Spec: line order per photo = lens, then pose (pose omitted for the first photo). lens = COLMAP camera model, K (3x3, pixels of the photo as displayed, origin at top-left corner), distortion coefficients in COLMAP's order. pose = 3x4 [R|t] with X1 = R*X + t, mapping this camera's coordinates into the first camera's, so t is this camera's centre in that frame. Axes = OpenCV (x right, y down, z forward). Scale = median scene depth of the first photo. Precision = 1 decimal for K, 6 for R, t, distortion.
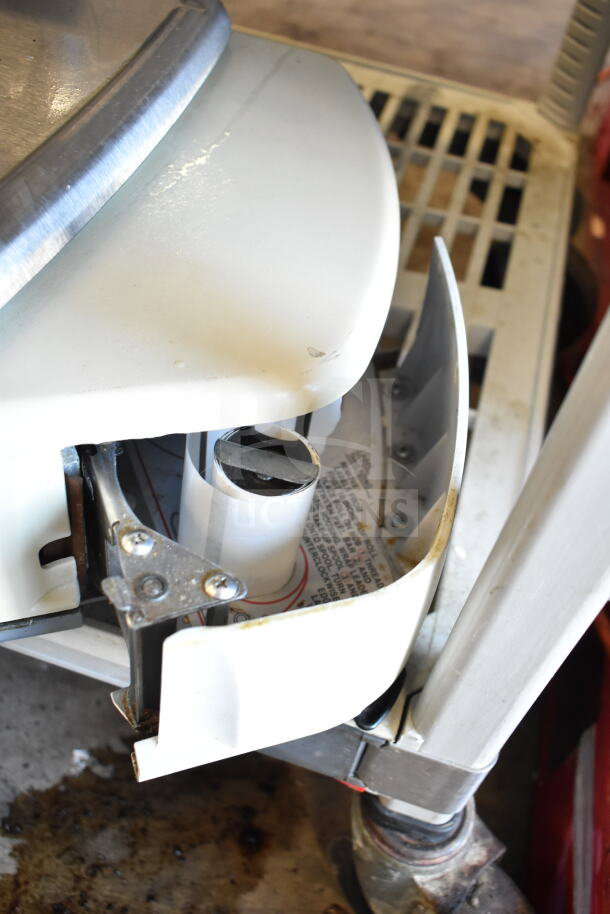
lens RADIAL K [[855.6, 0, 313.7], [0, 855.6, 462.0], [0, 0, 1]] dist [-0.016294, 0.000000]
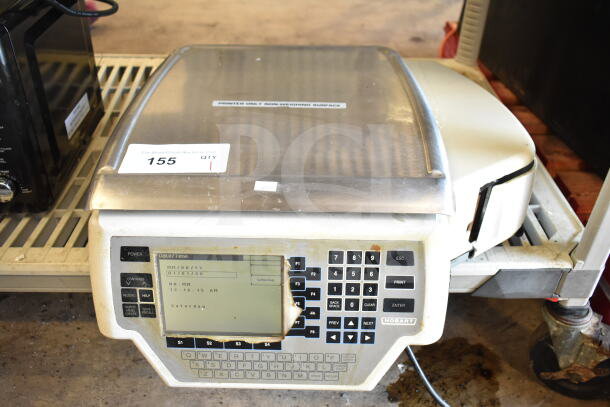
lens RADIAL K [[571.0, 0, 302.5], [0, 571.0, 202.4], [0, 0, 1]] dist [-0.016294, 0.000000]
pose [[0.949679, -0.263364, 0.169557, -0.693624], [0.289110, 0.945315, -0.150977, 0.092279], [-0.120523, 0.192400, 0.973887, -0.544115]]
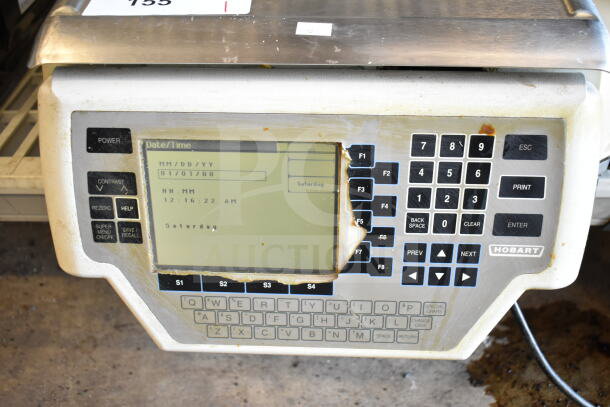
lens RADIAL K [[678.8, 0, 302.2], [0, 678.8, 203.3], [0, 0, 1]] dist [-0.016467, 0.000000]
pose [[0.955126, -0.266896, 0.128454, -0.735512], [0.281499, 0.952847, -0.113317, 0.156844], [-0.092154, 0.144392, 0.985220, -0.282933]]
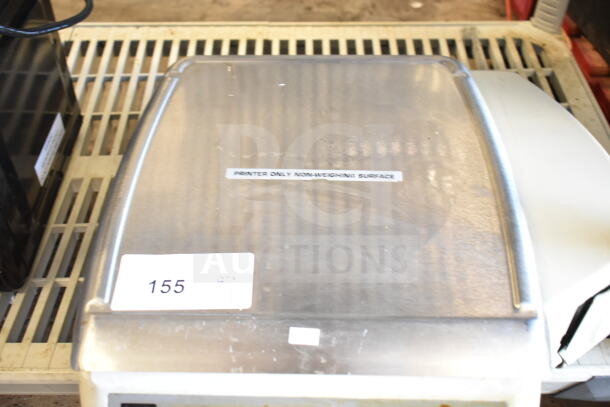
lens RADIAL K [[678.8, 0, 305.7], [0, 678.8, 207.1], [0, 0, 1]] dist [-0.016467, 0.000000]
pose [[0.949860, -0.294721, 0.104429, -0.622357], [0.296828, 0.954919, -0.004883, -0.252678], [-0.098282, 0.035636, 0.994520, -0.485371]]
